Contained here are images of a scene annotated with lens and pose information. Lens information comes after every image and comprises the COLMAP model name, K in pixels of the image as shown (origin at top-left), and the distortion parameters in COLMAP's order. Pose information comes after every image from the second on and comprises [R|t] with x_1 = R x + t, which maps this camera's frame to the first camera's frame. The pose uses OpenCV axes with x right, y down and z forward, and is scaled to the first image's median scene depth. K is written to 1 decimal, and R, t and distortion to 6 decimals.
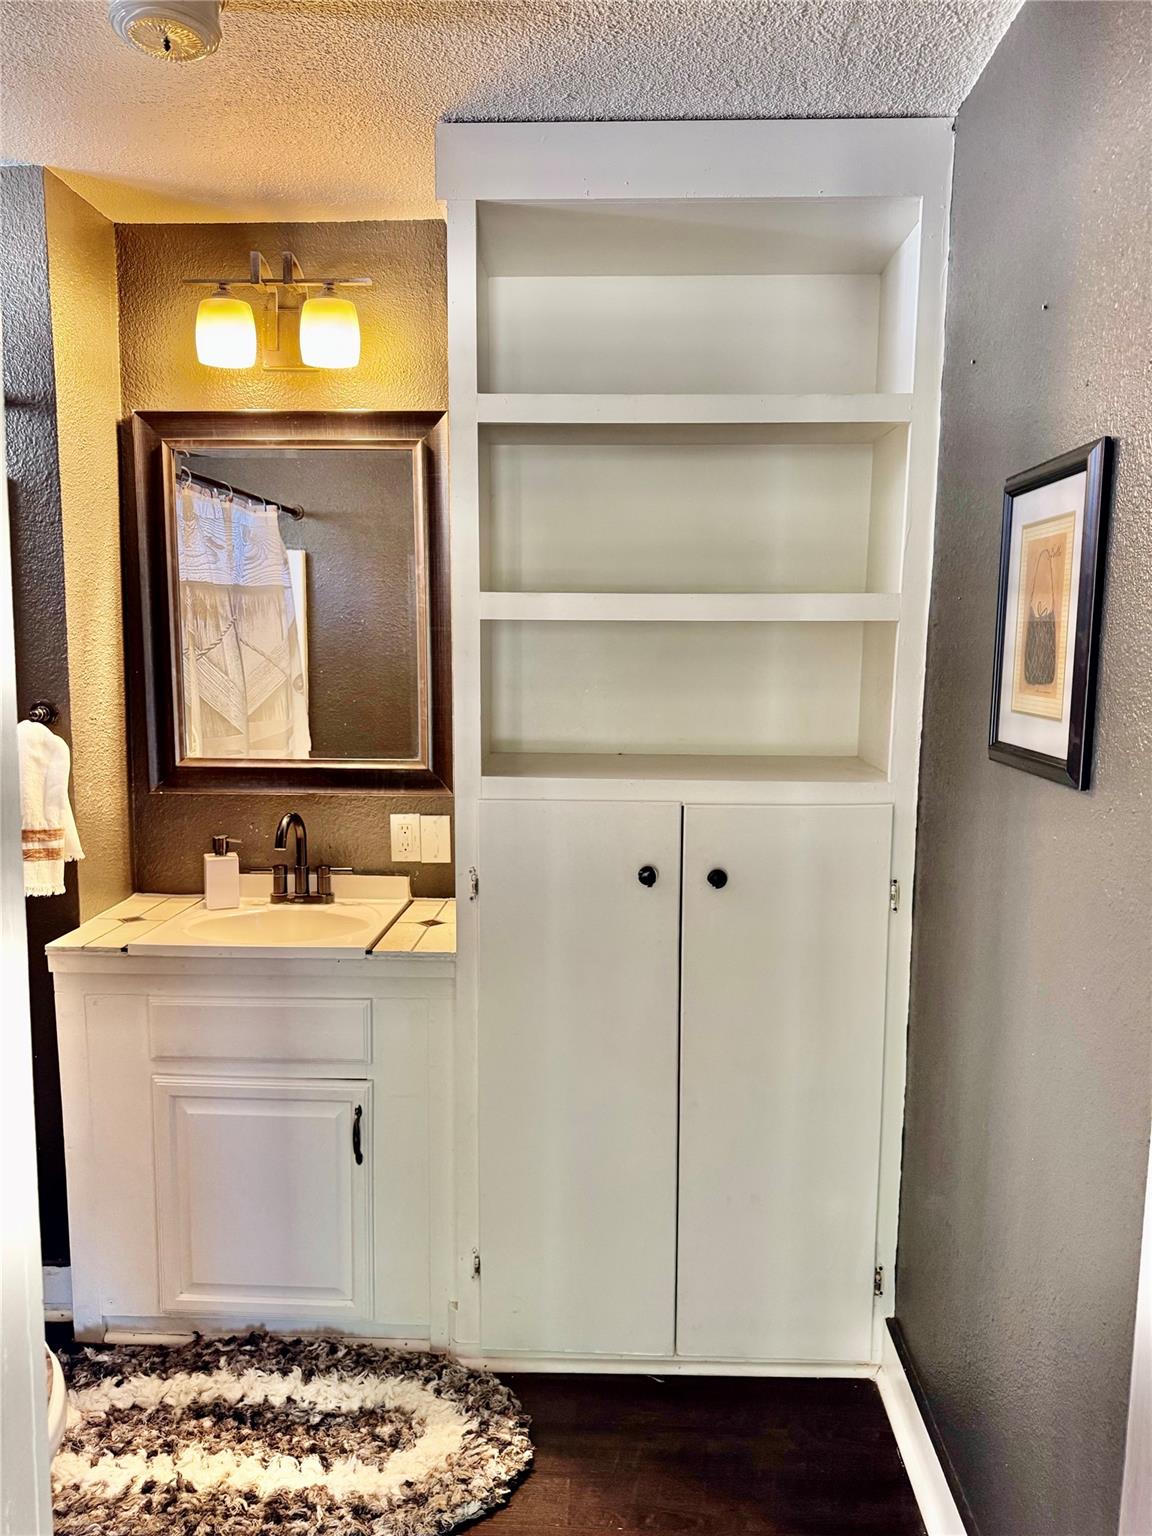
lens RADIAL K [[1060.9, 0, 576.0], [0, 1060.9, 768.0], [0, 0, 1]] dist [0.059873, -0.068622]
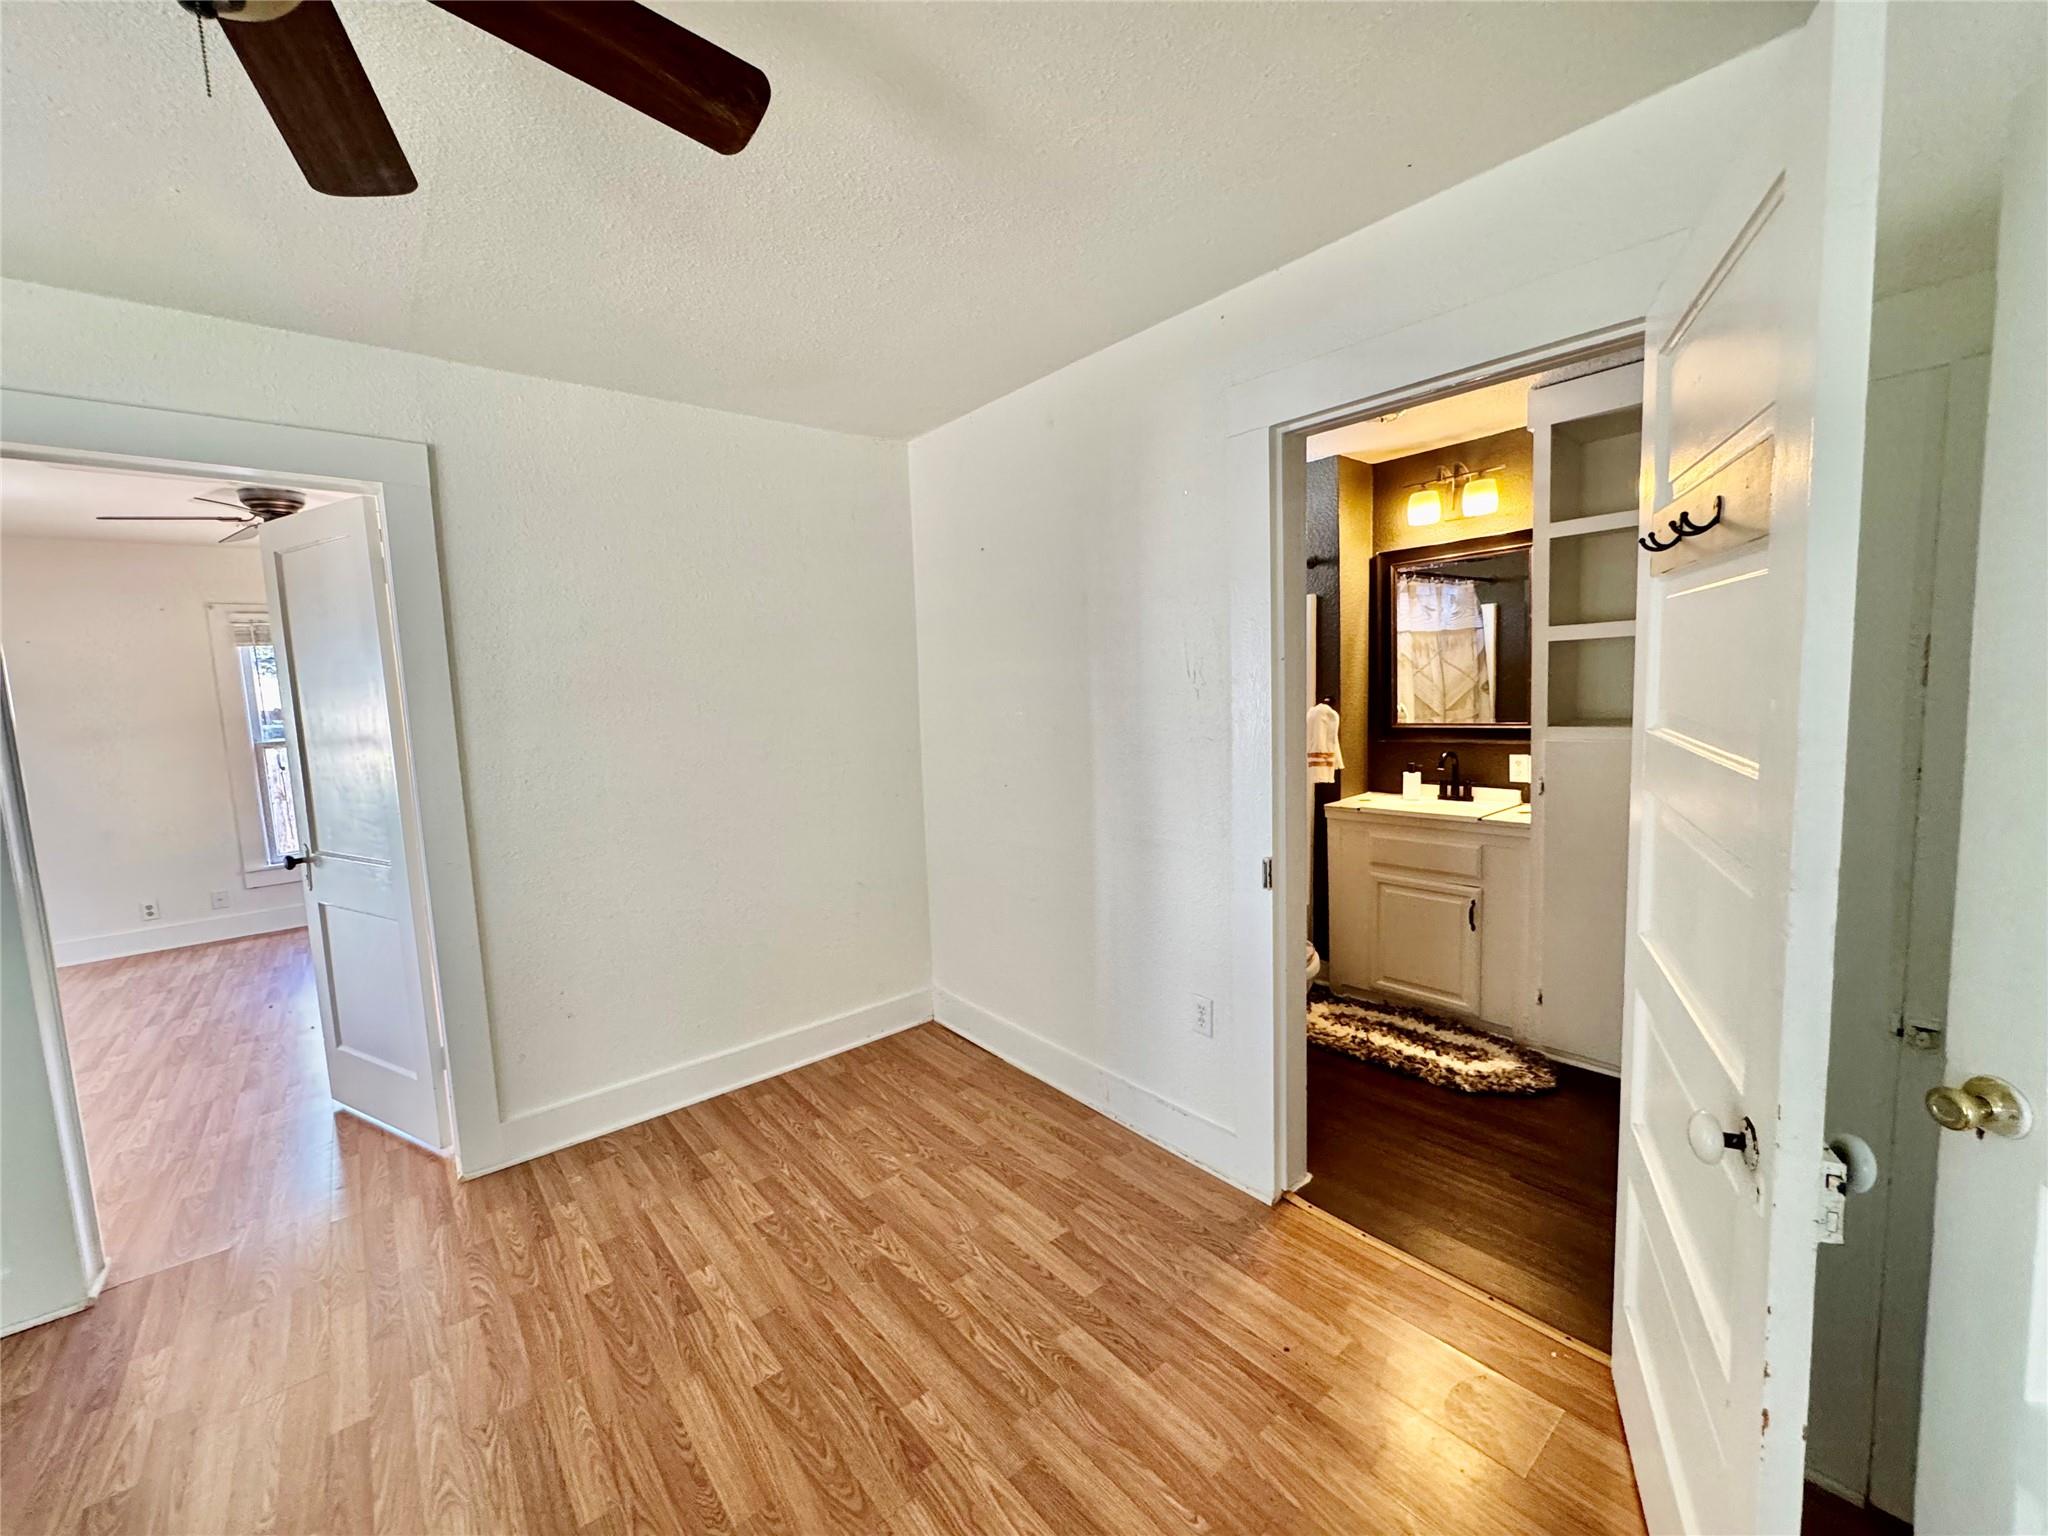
lens RADIAL K [[815.3, 0, 1024.0], [0, 815.3, 768.0], [0, 0, 1]] dist [-0.000785, 0.000655]
pose [[0.667278, 0.038160, -0.743830, 0.331377], [-0.041102, 0.999051, 0.014381, 0.089249], [0.743674, 0.020976, 0.668214, -0.571217]]
